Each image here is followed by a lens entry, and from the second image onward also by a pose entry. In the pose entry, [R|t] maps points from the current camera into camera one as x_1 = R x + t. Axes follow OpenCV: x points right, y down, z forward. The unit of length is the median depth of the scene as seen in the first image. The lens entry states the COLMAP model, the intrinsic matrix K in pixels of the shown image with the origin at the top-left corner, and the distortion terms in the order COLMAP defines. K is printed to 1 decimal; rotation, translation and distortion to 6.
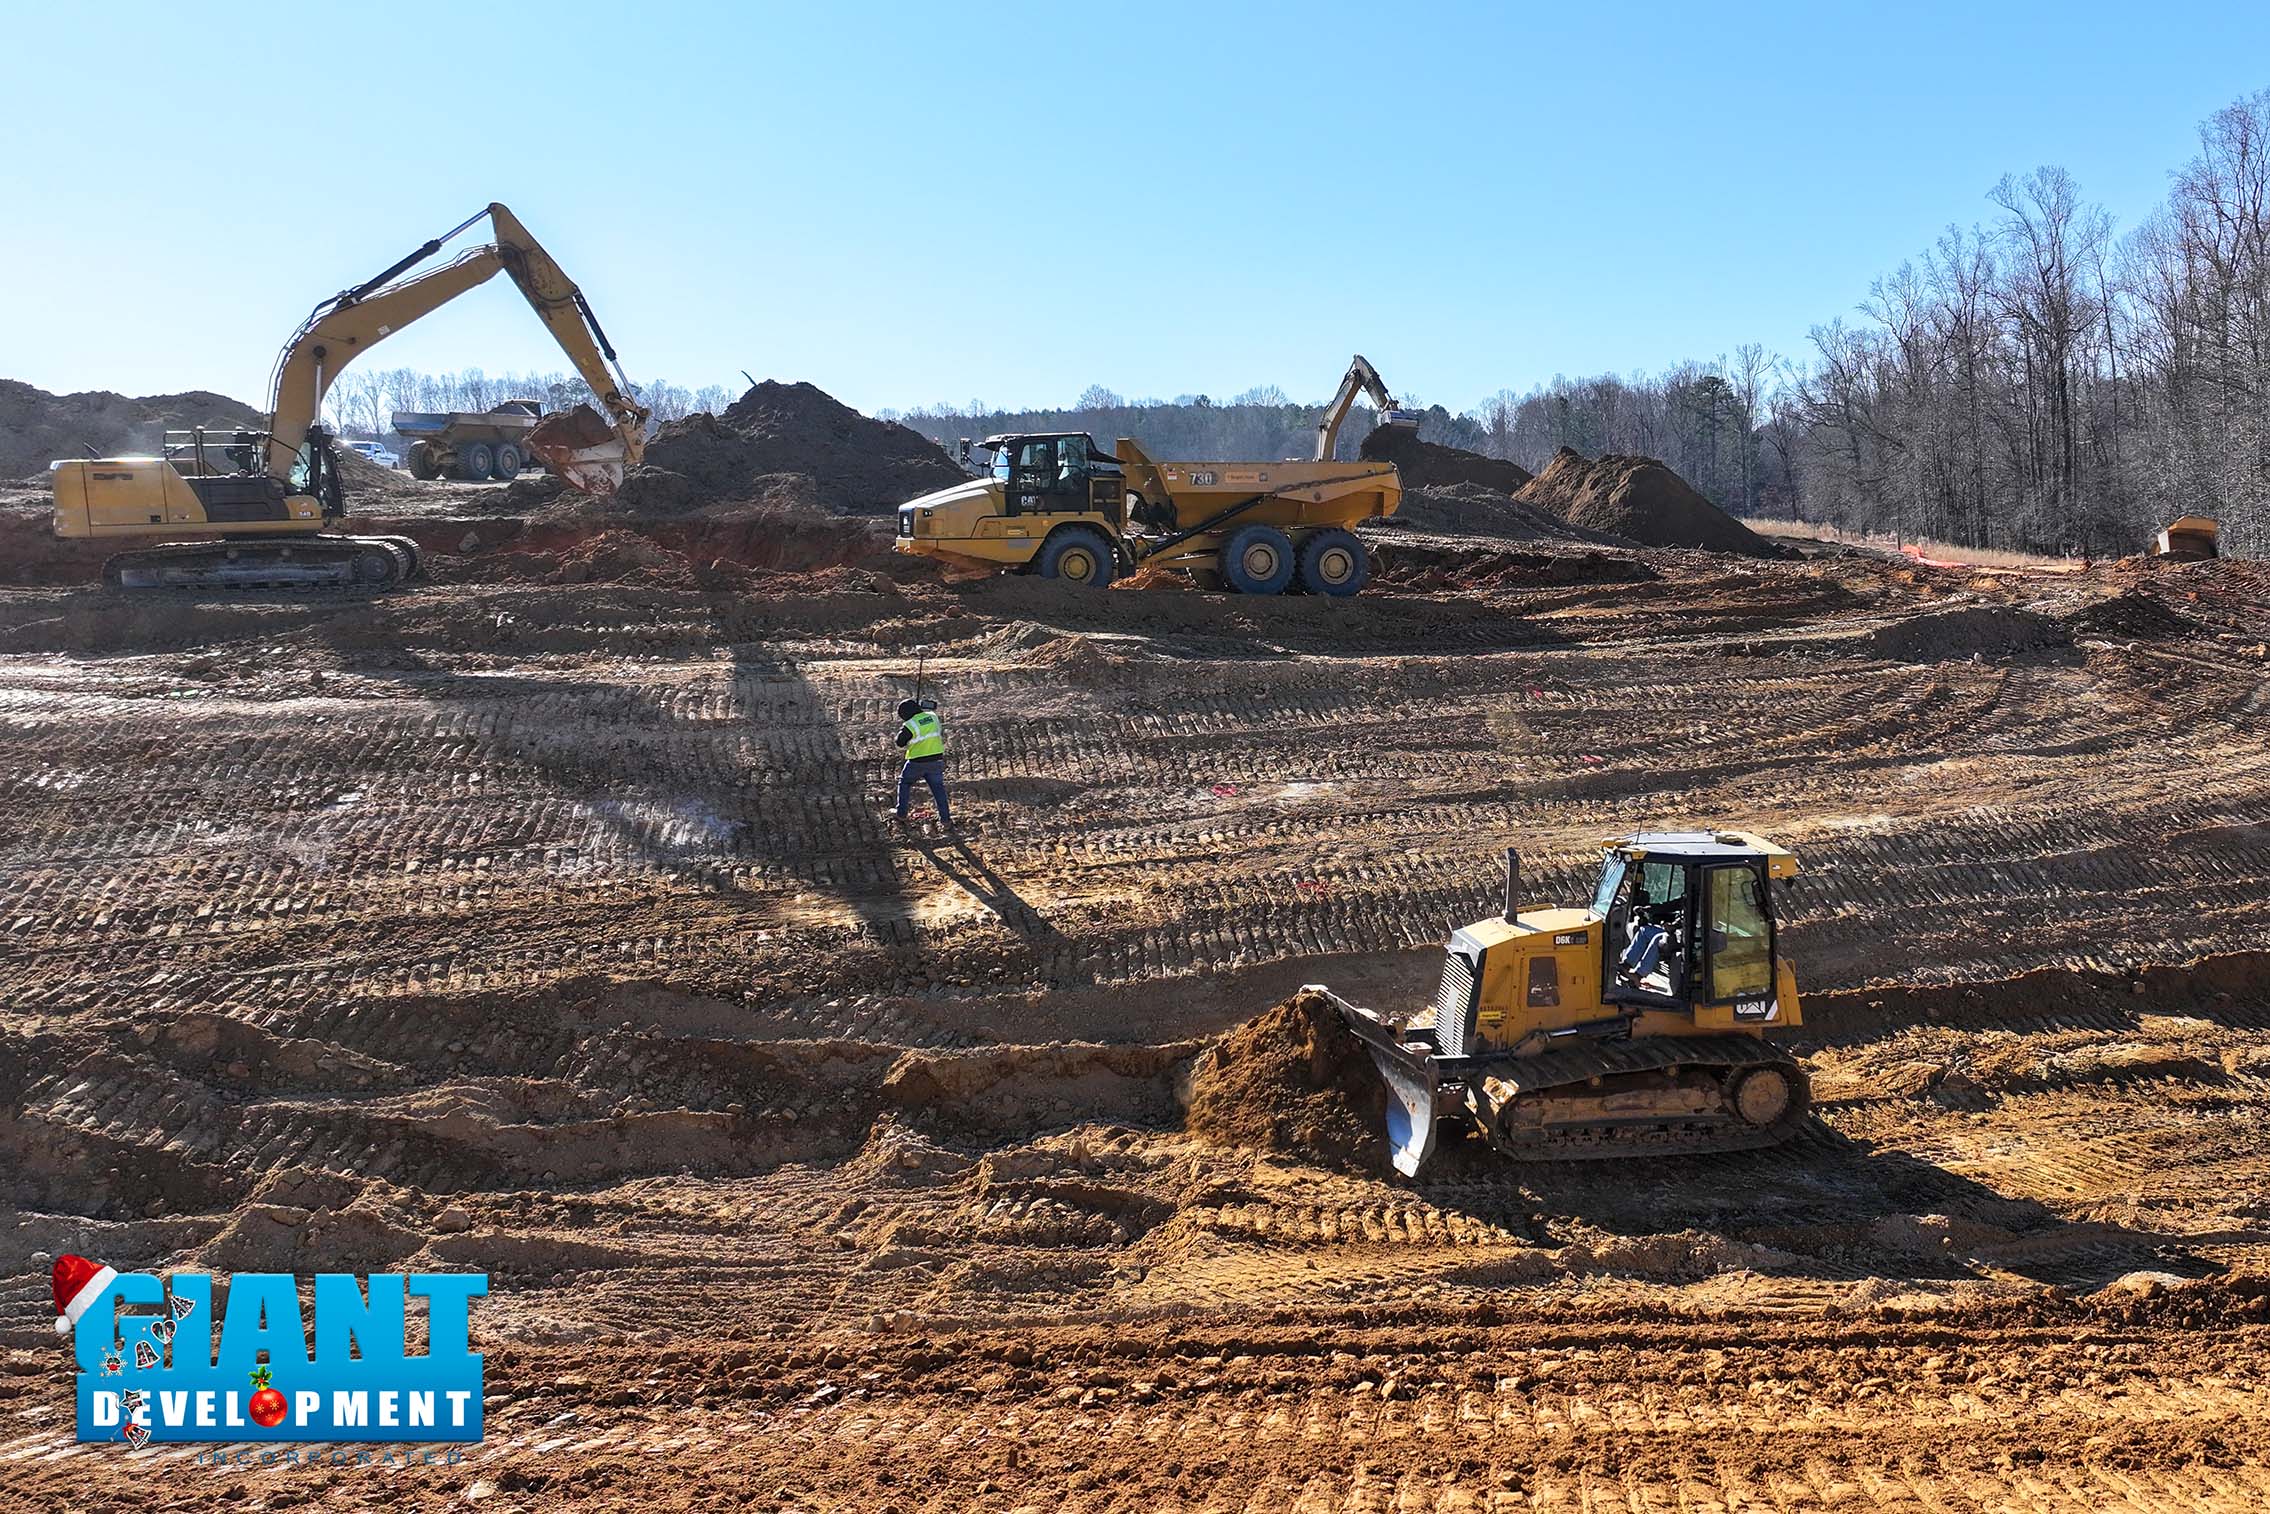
lens RADIAL K [[1692.7, 0, 1141.3], [0, 1692.7, 763.1], [0, 0, 1]] dist [0.008717, 0.010530]
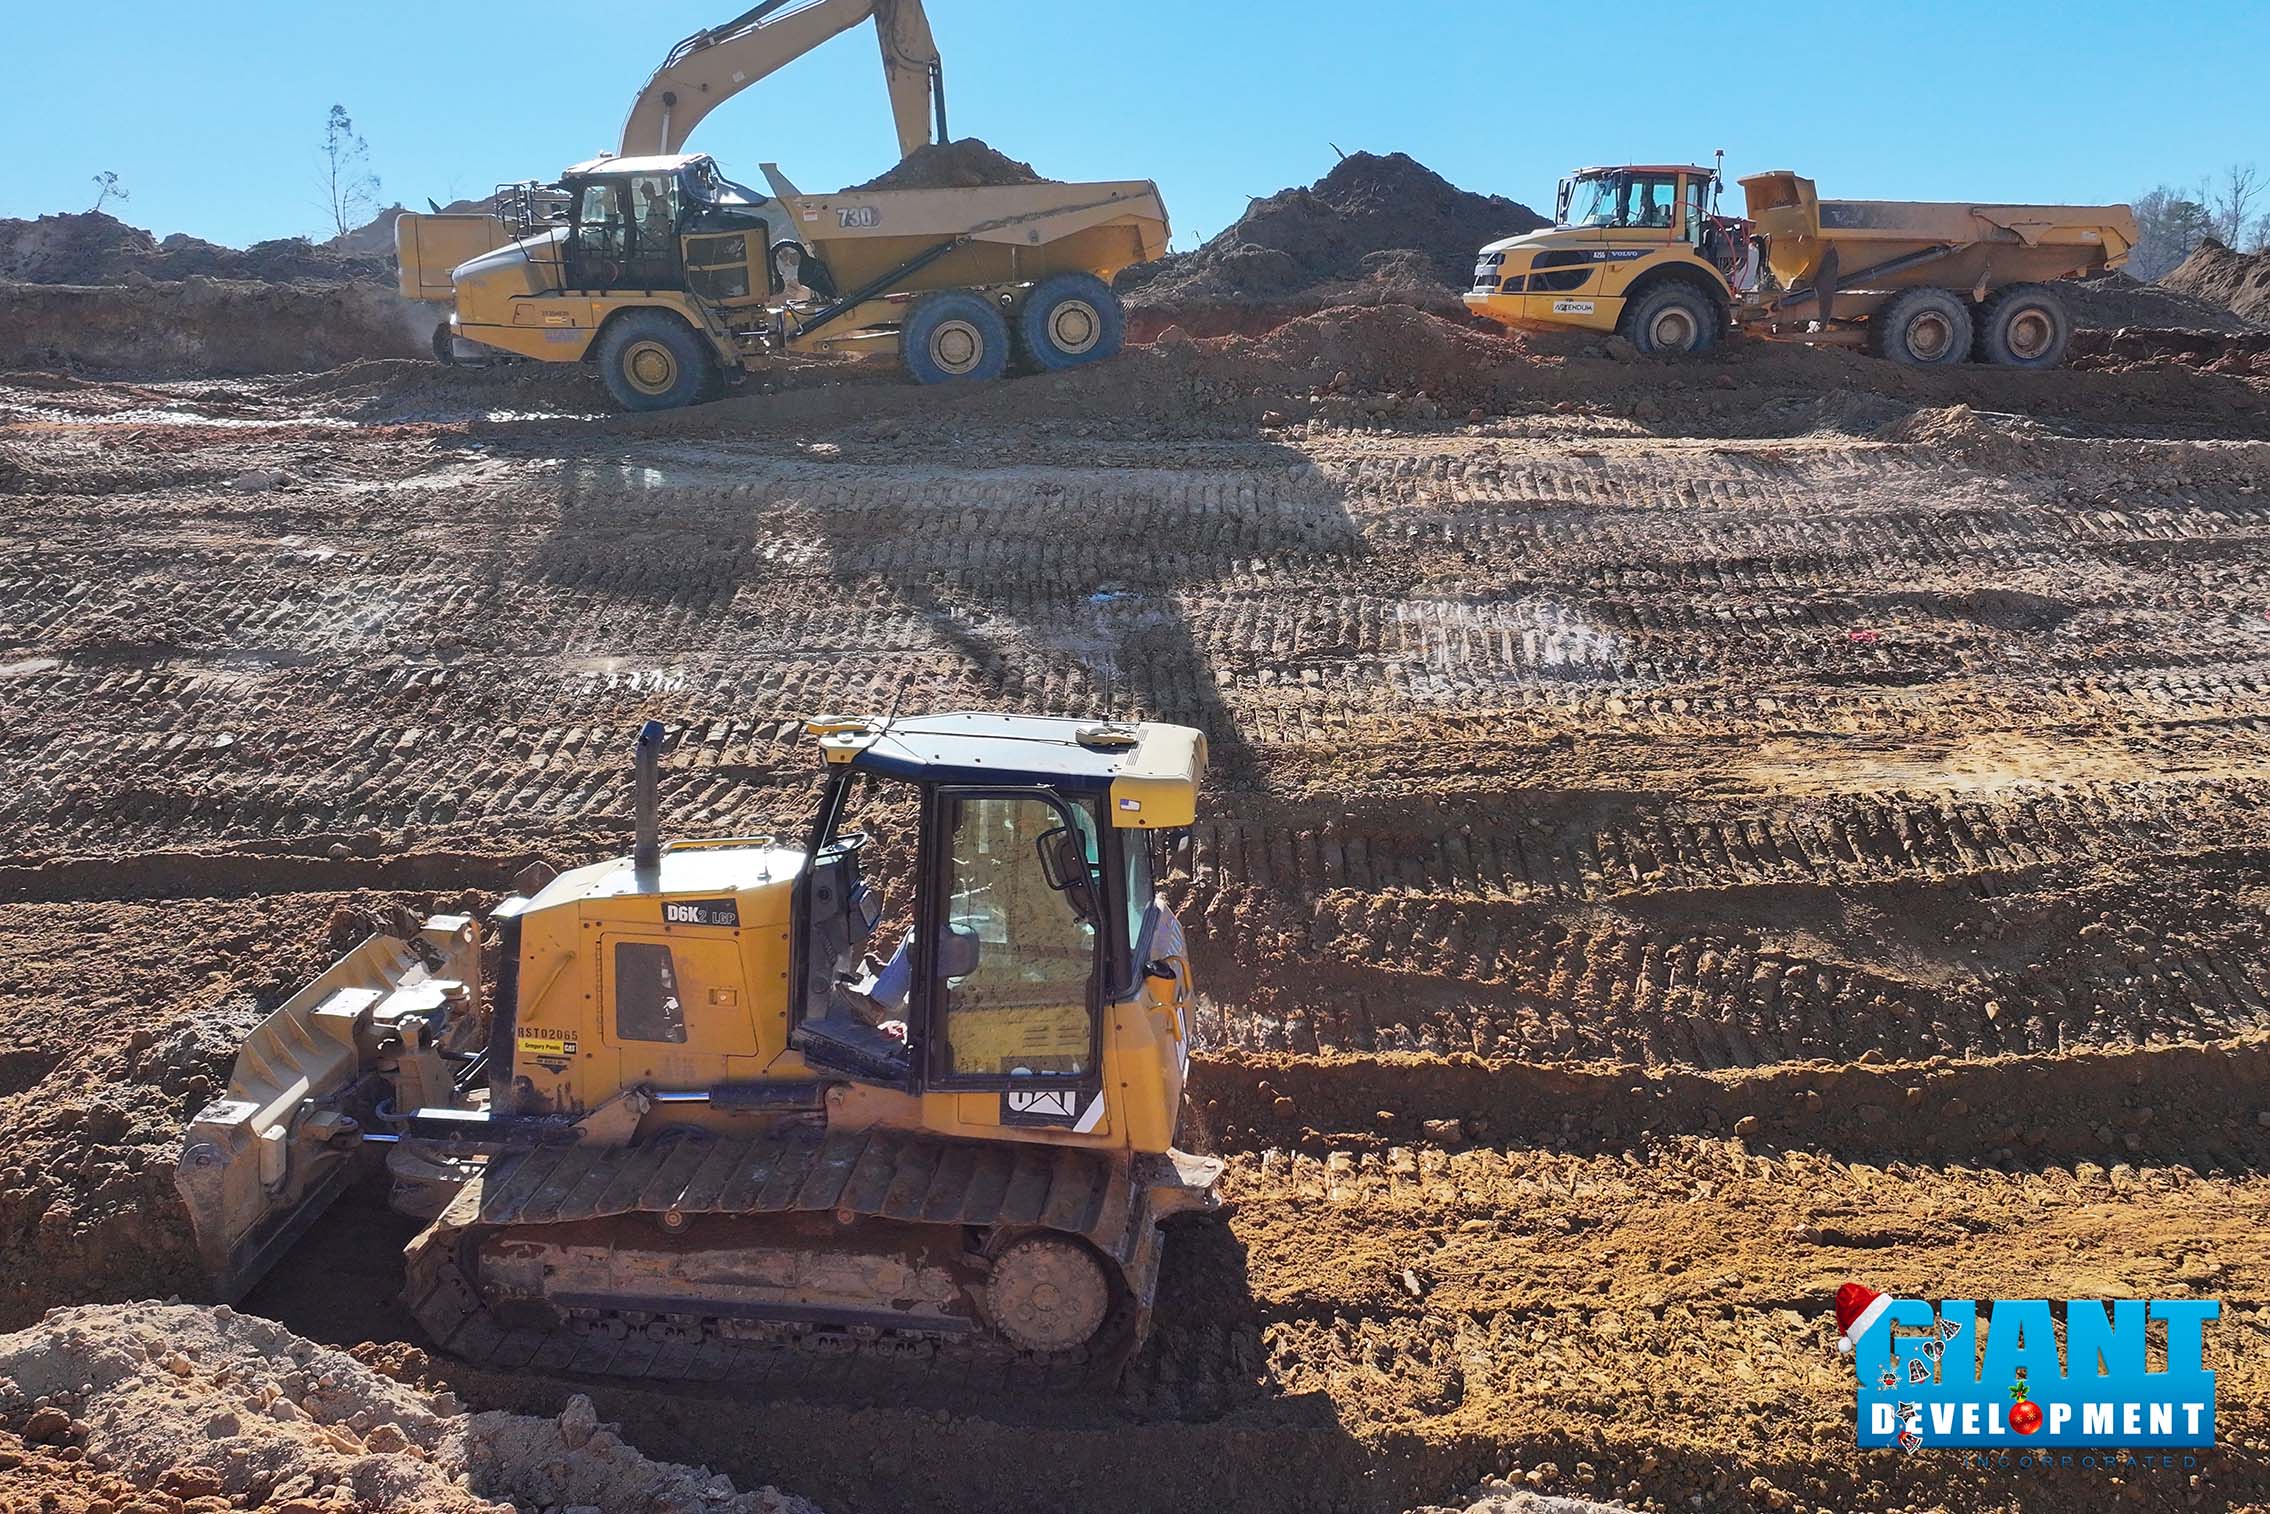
lens RADIAL K [[1692.7, 0, 1130.9], [0, 1692.7, 752.4], [0, 0, 1]] dist [0.008717, 0.010530]
pose [[0.962815, 0.055083, -0.264485, -0.259947], [-0.030753, 0.994976, 0.095269, 0.023026], [0.268404, -0.083593, 0.959672, 0.264399]]
